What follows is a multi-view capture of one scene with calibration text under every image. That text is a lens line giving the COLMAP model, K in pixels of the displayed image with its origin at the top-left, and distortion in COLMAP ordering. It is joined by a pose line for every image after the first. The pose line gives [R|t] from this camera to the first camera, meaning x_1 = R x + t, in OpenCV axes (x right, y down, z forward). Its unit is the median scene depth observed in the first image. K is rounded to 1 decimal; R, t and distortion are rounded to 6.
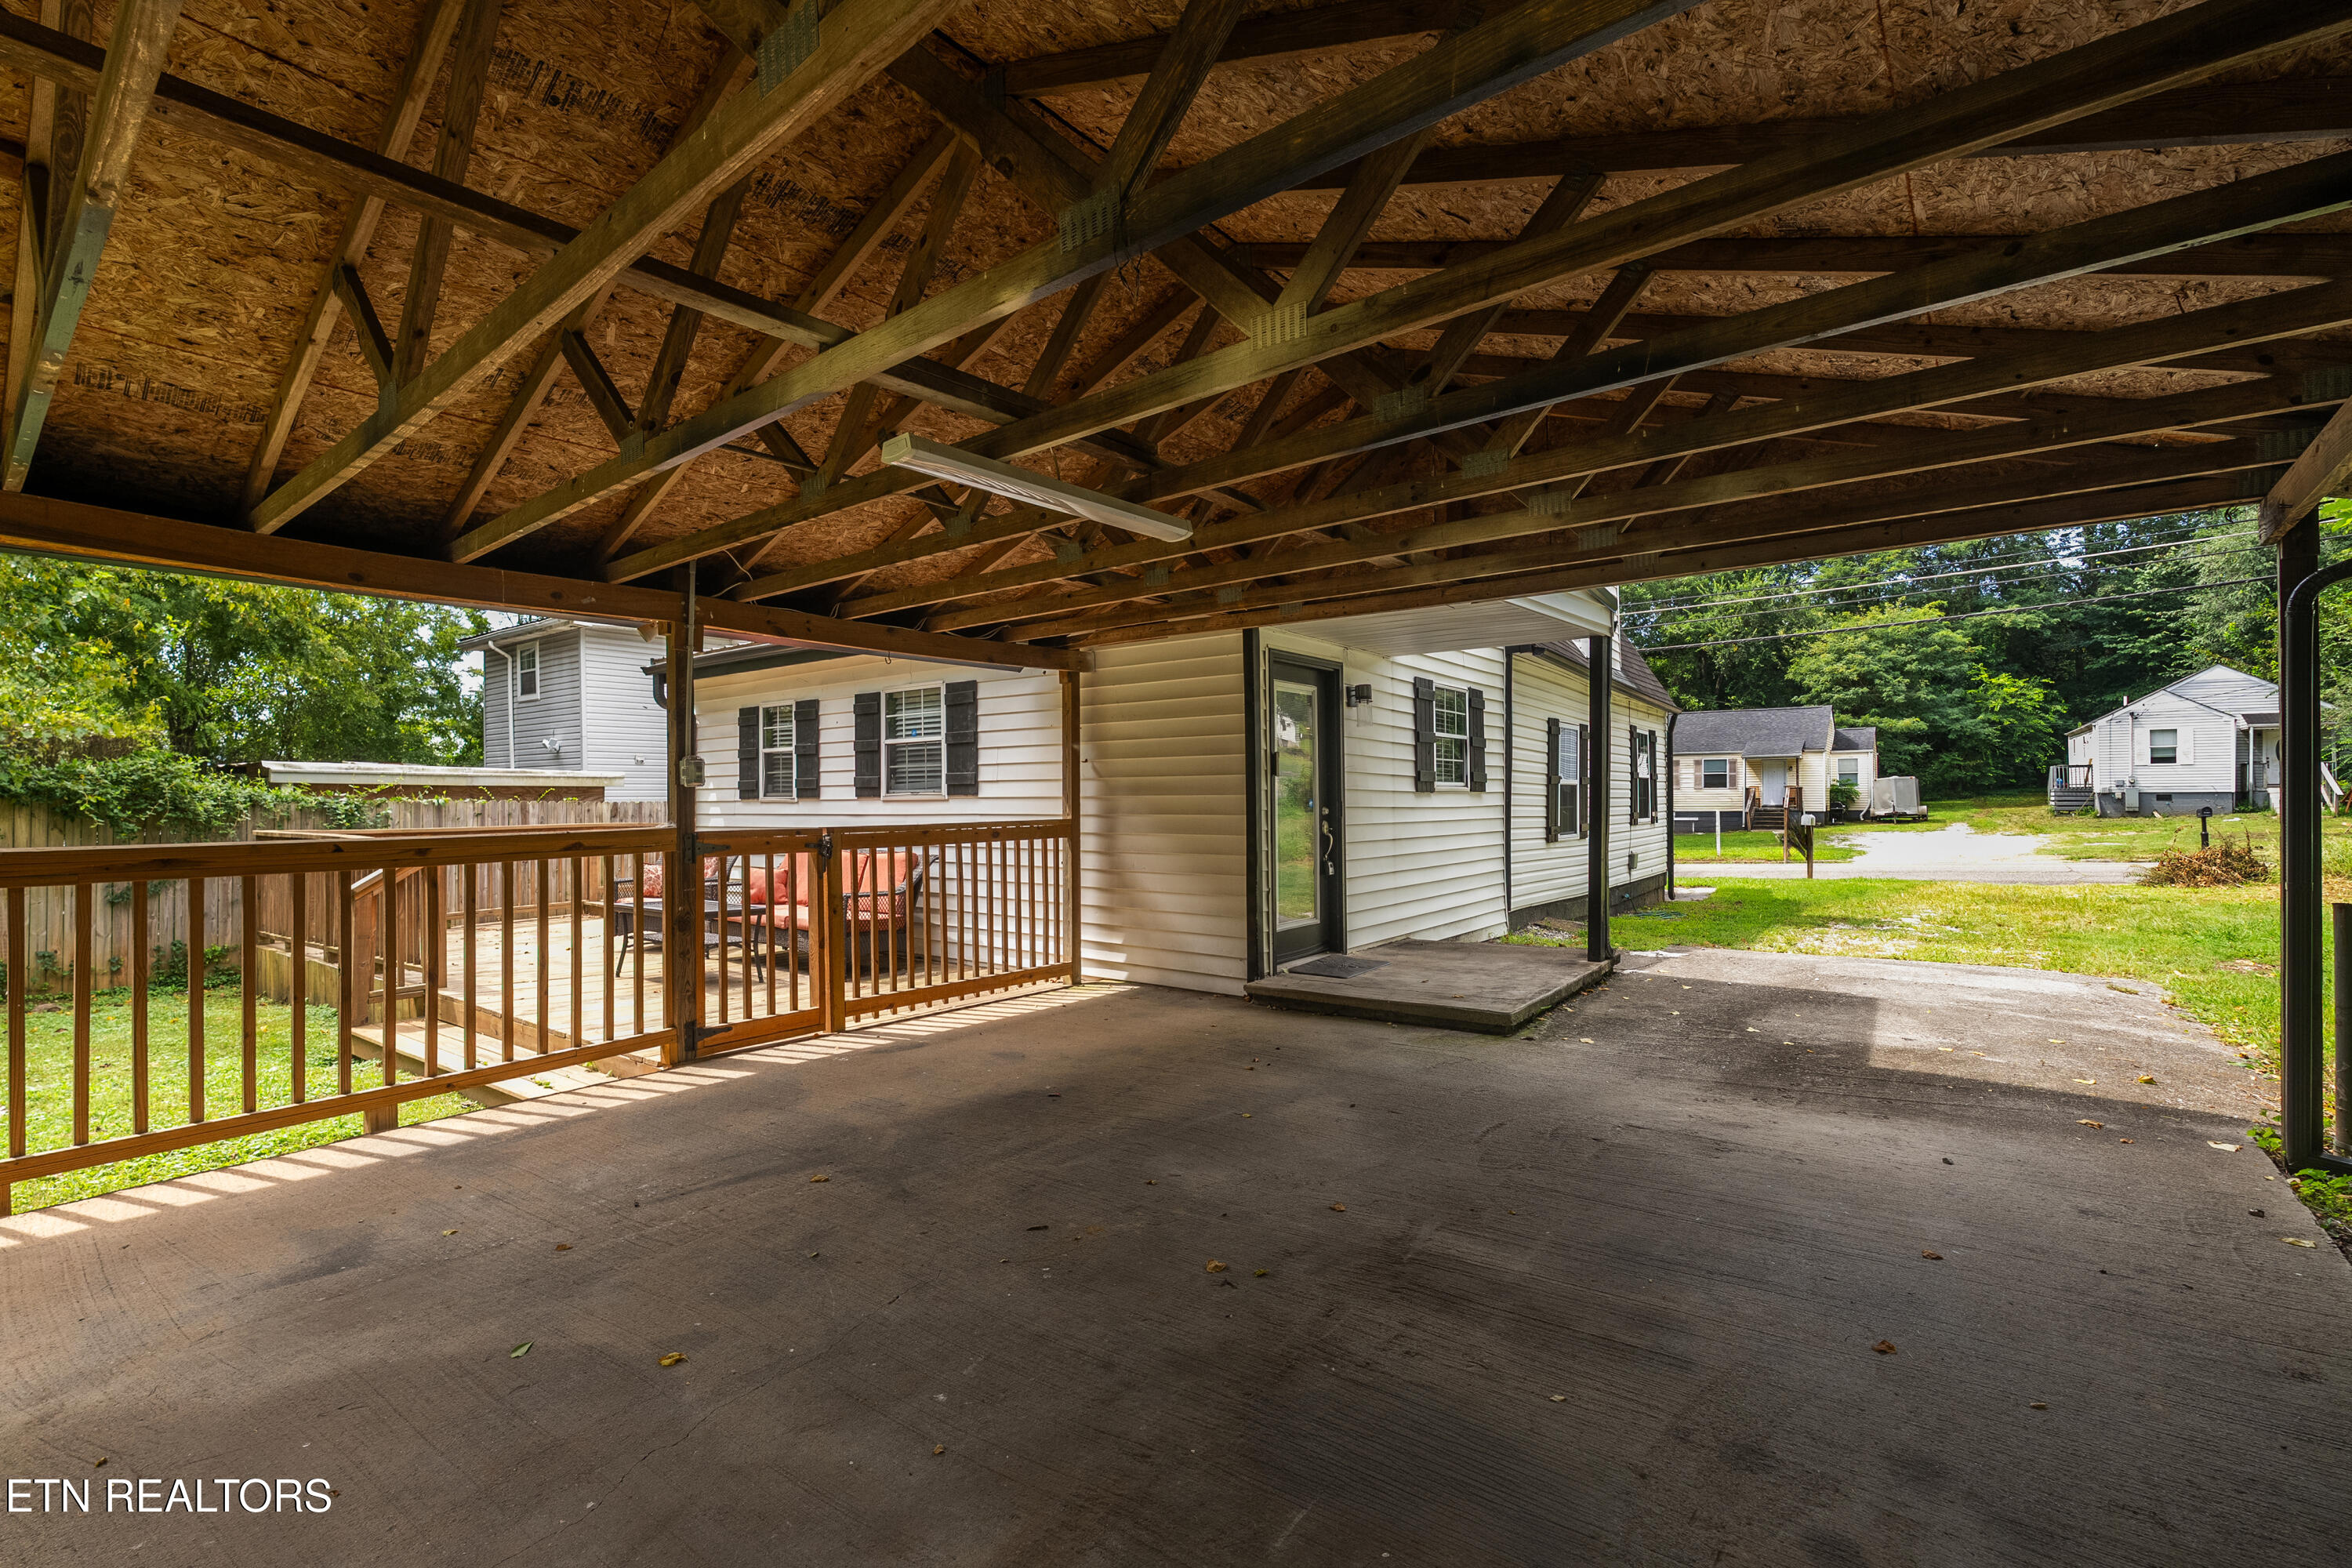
lens RADIAL K [[1044.6, 0, 1182.0], [0, 1044.6, 791.5], [0, 0, 1]] dist [-0.003773, -0.000191]
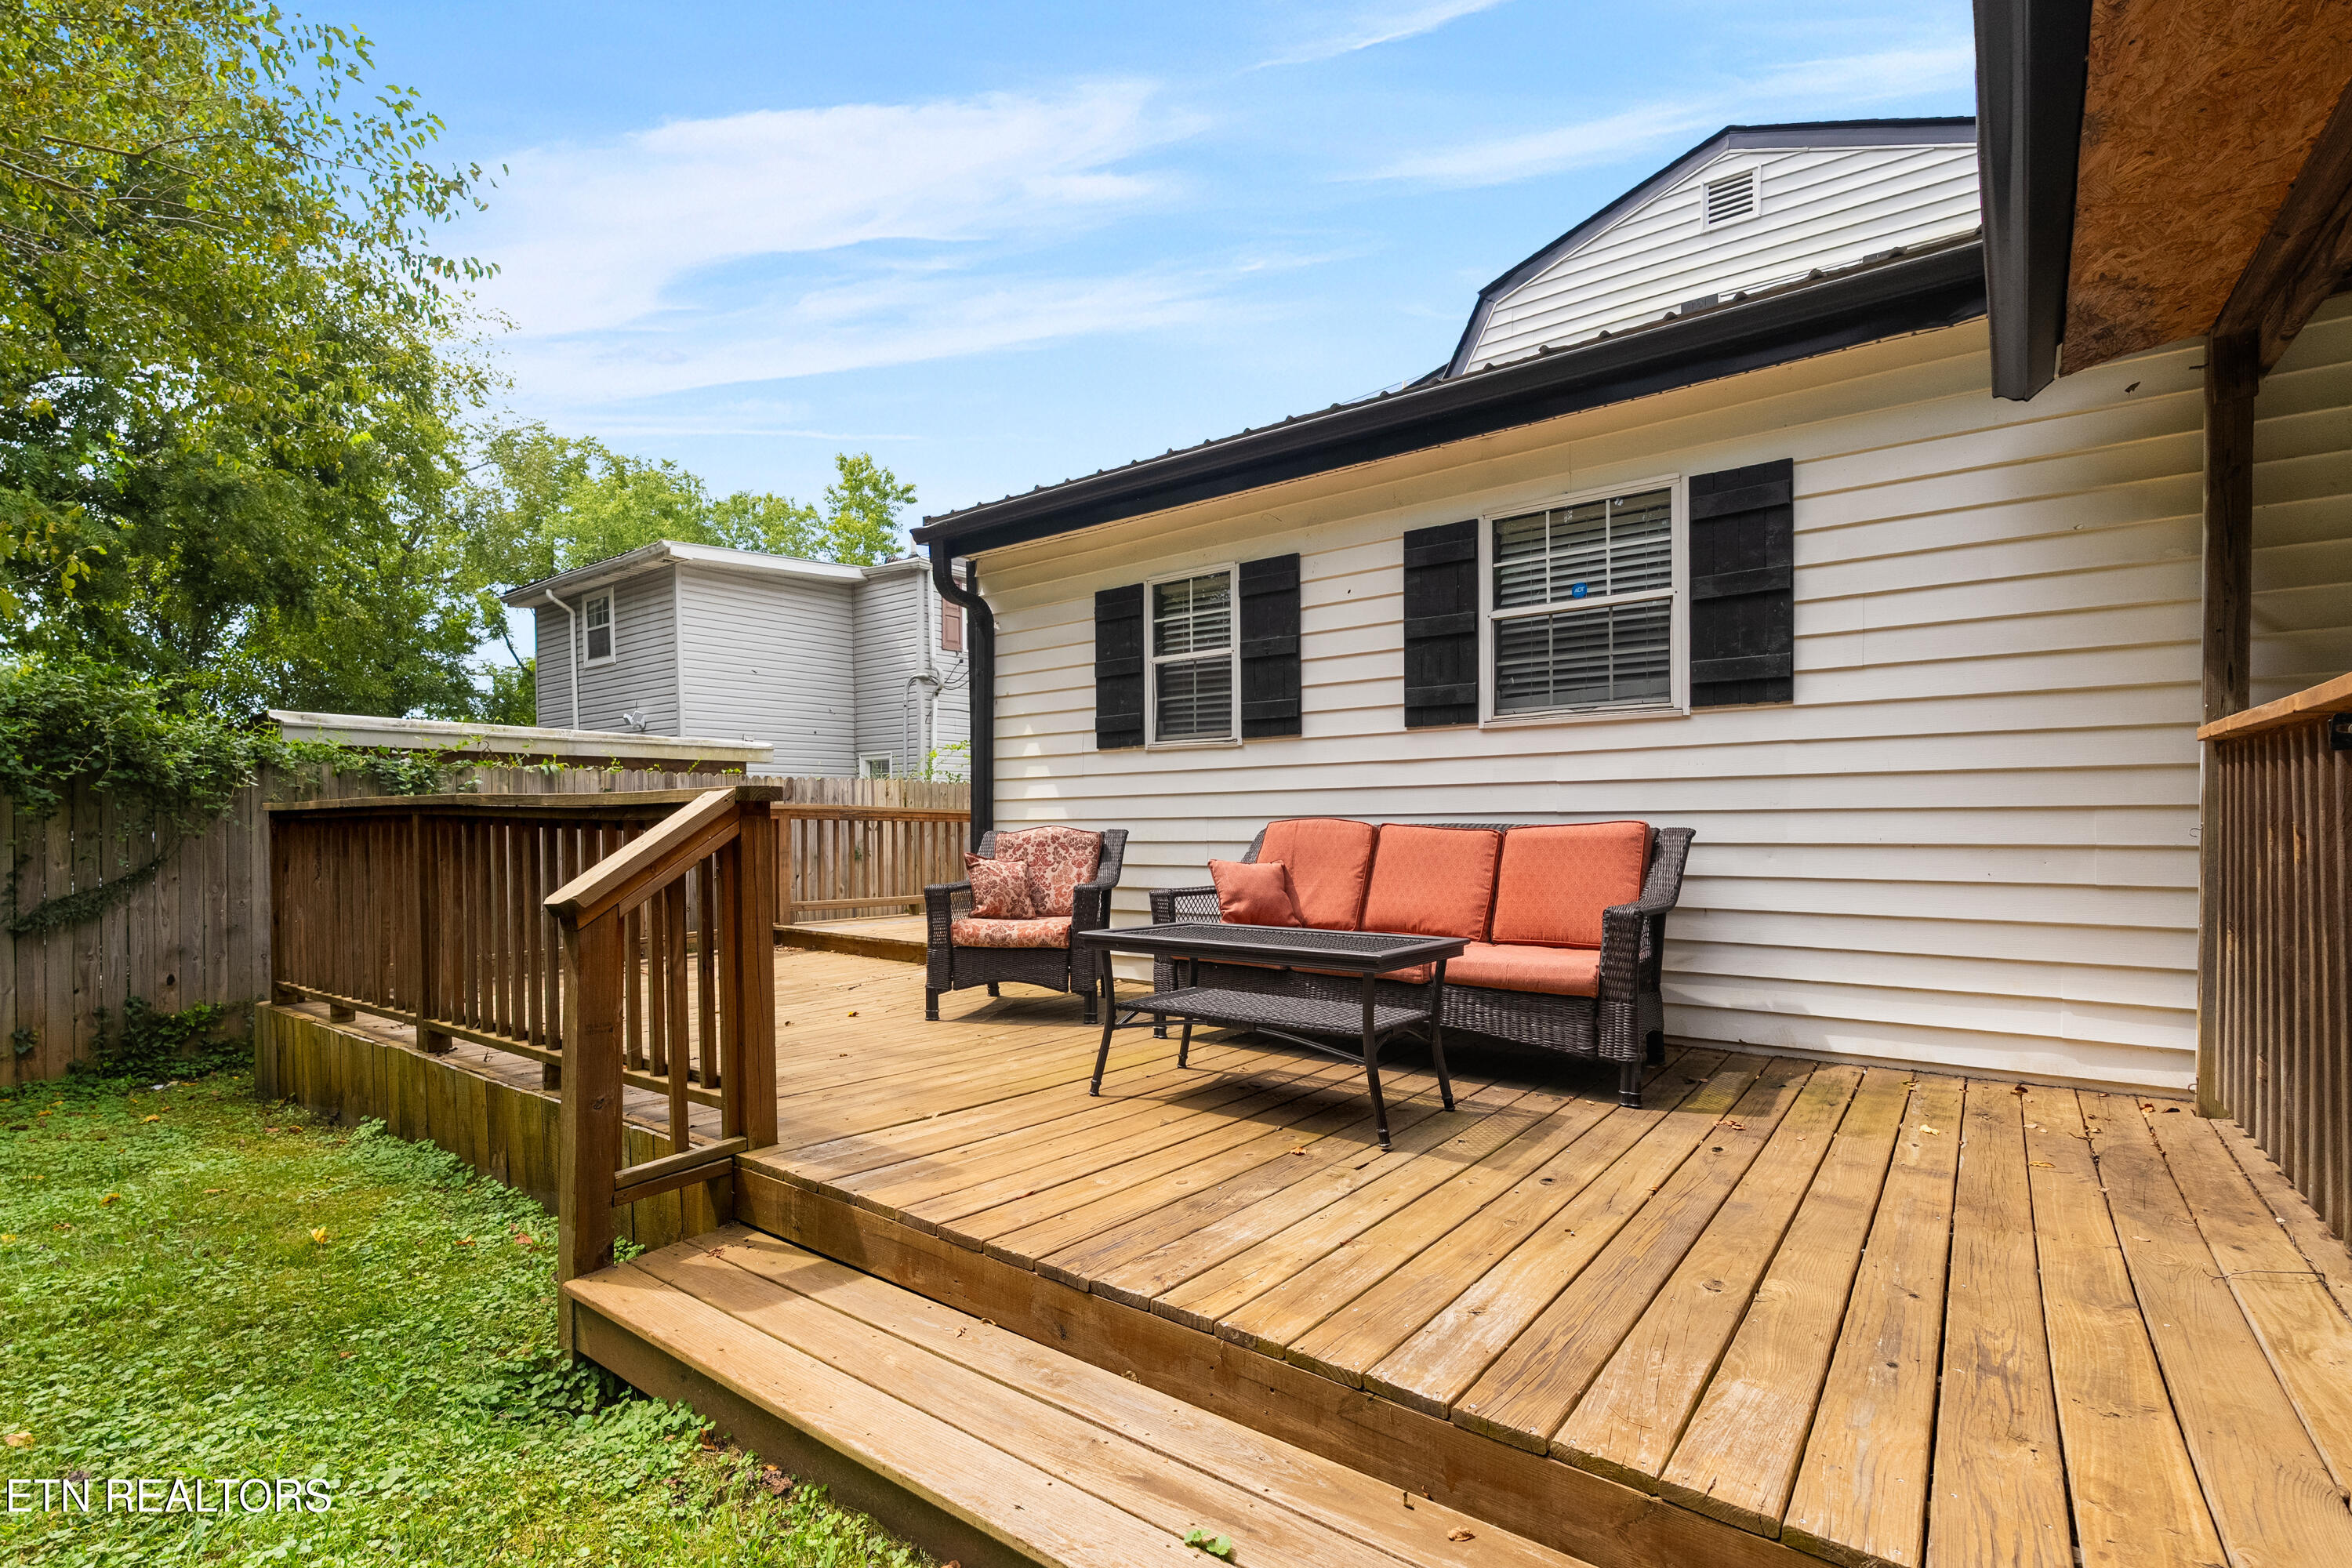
lens RADIAL K [[1044.6, 0, 1166.6], [0, 1044.6, 827.1], [0, 0, 1]] dist [-0.003773, -0.000191]
pose [[0.999990, -0.004519, 0.000354, -0.408051], [0.004512, 0.999848, 0.016853, 0.043820], [-0.000430, -0.016851, 0.999858, 0.440614]]
